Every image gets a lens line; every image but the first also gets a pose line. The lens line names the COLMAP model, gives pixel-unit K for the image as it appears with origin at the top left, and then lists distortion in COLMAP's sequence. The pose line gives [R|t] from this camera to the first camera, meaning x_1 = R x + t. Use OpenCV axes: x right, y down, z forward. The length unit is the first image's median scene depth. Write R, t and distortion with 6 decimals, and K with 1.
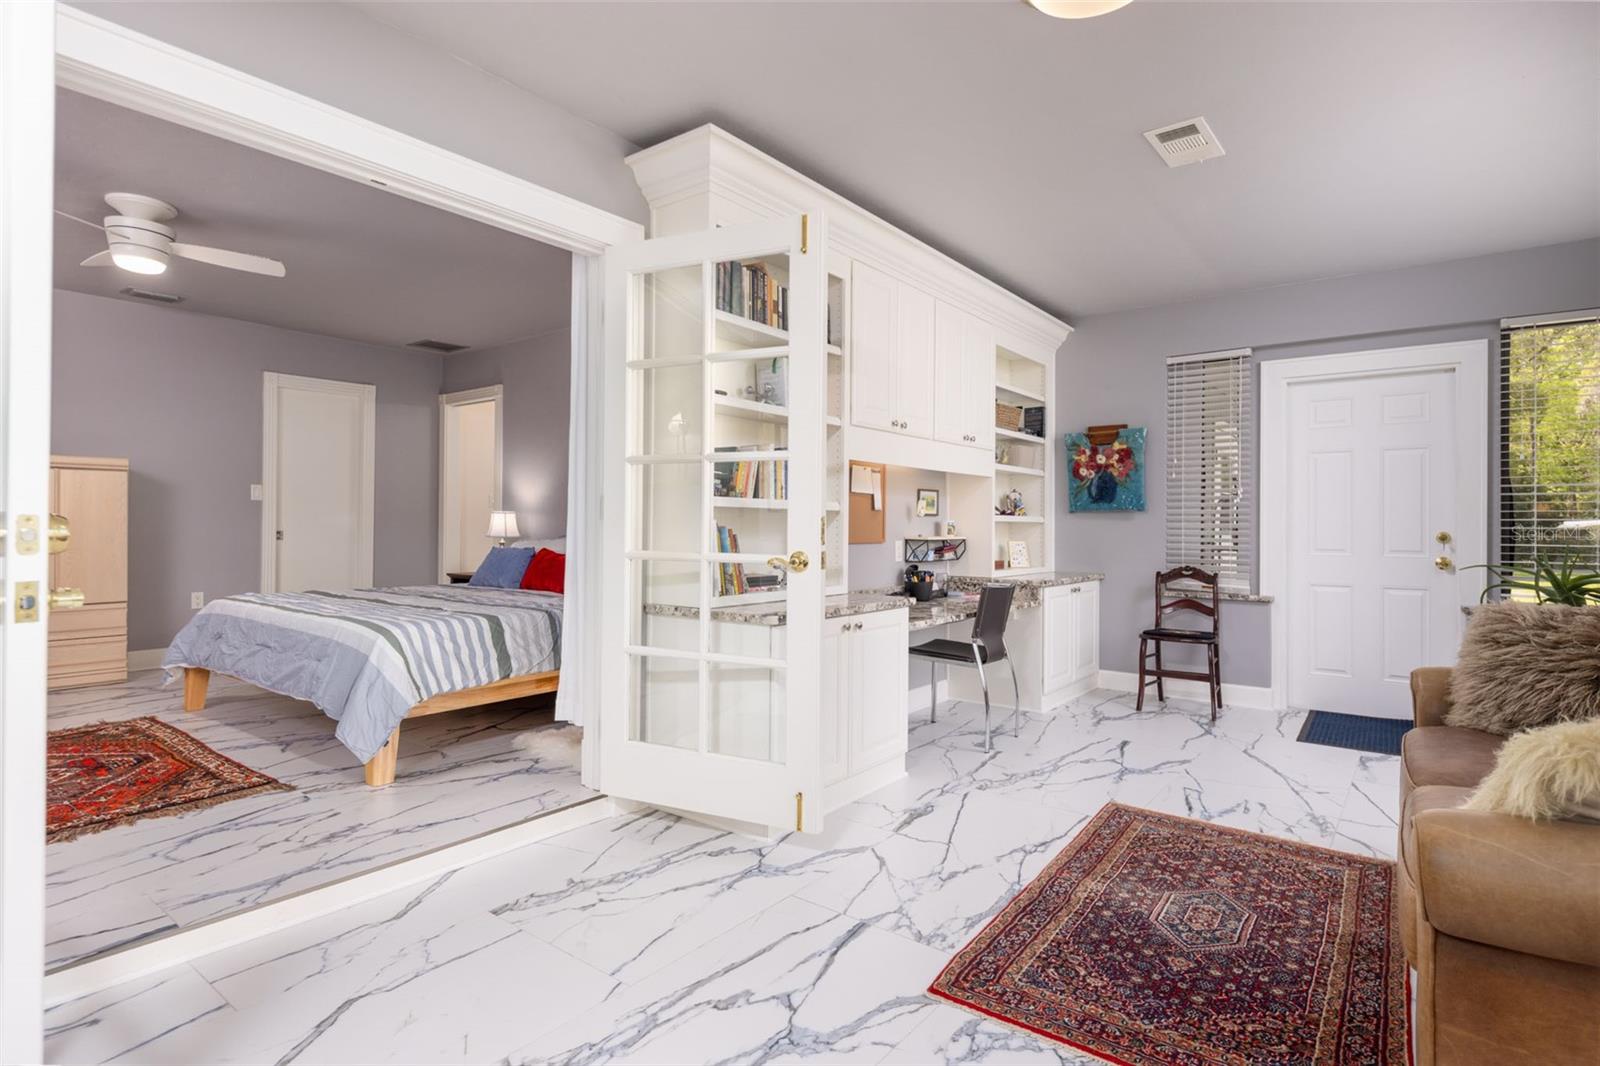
lens RADIAL K [[827.2, 0, 800.3], [0, 827.2, 525.5], [0, 0, 1]] dist [0.001948, -0.003048]
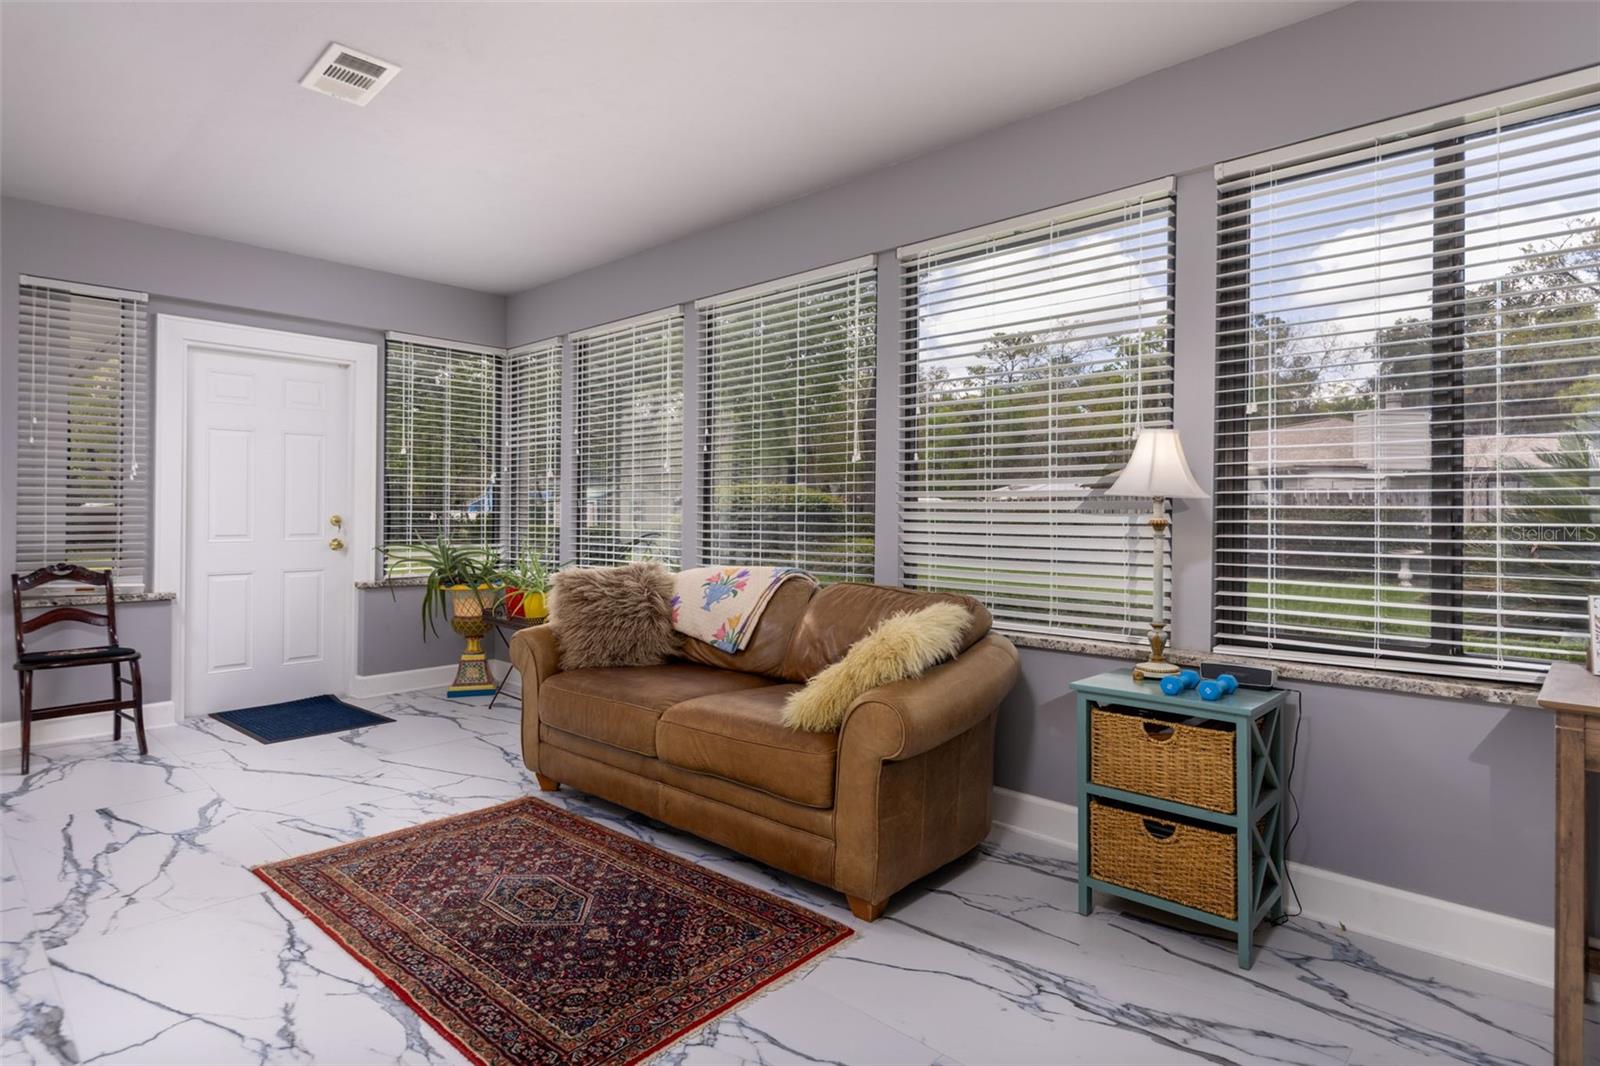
lens RADIAL K [[827.2, 0, 827.7], [0, 827.2, 515.6], [0, 0, 1]] dist [0.001948, -0.003048]
pose [[0.075567, -0.007840, 0.997110, -0.385216], [-0.003475, 0.999961, 0.008125, -0.004954], [-0.997135, -0.004079, 0.075537, 0.441798]]
